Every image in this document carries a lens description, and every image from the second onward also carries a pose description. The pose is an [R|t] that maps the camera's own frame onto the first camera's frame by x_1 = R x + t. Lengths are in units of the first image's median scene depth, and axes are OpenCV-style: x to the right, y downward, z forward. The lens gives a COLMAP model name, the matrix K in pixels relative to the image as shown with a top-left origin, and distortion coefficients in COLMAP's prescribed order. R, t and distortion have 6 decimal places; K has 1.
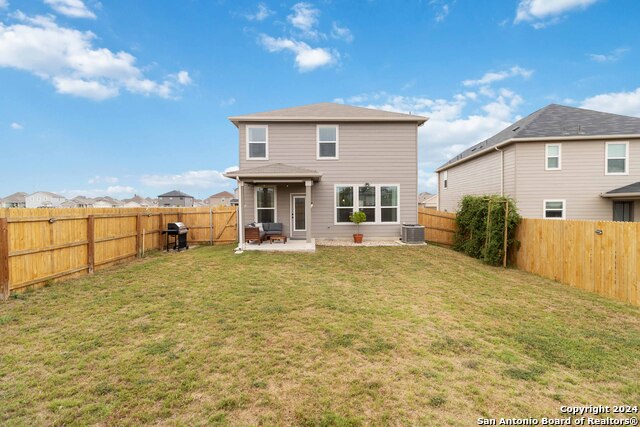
lens RADIAL K [[300.8, 0, 321.7], [0, 300.8, 202.3], [0, 0, 1]] dist [0.001234, 0.000309]
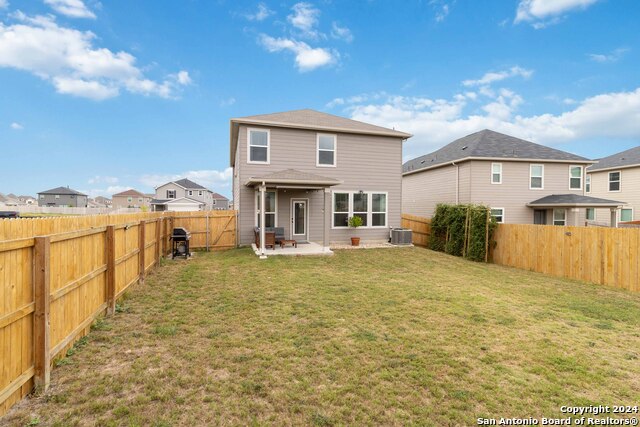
lens RADIAL K [[307.6, 0, 325.3], [0, 307.6, 205.1], [0, 0, 1]] dist [0.001127, 0.000683]
pose [[0.961142, 0.015605, 0.275615, -0.278651], [-0.015836, 0.999874, -0.001389, -0.007175], [-0.275602, -0.003029, 0.961267, -0.031183]]
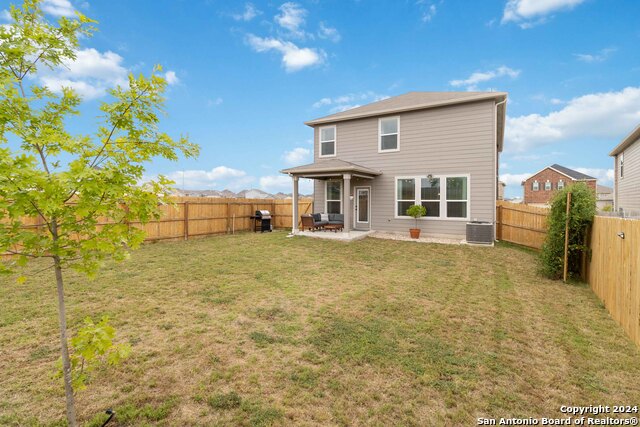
lens RADIAL K [[303.2, 0, 322.7], [0, 303.2, 199.4], [0, 0, 1]] dist [0.003086, 0.000648]
pose [[0.845442, 0.009699, -0.533979, 0.371643], [-0.007858, 0.999953, 0.005721, 0.010005], [0.534009, -0.000641, 0.845479, 0.039222]]
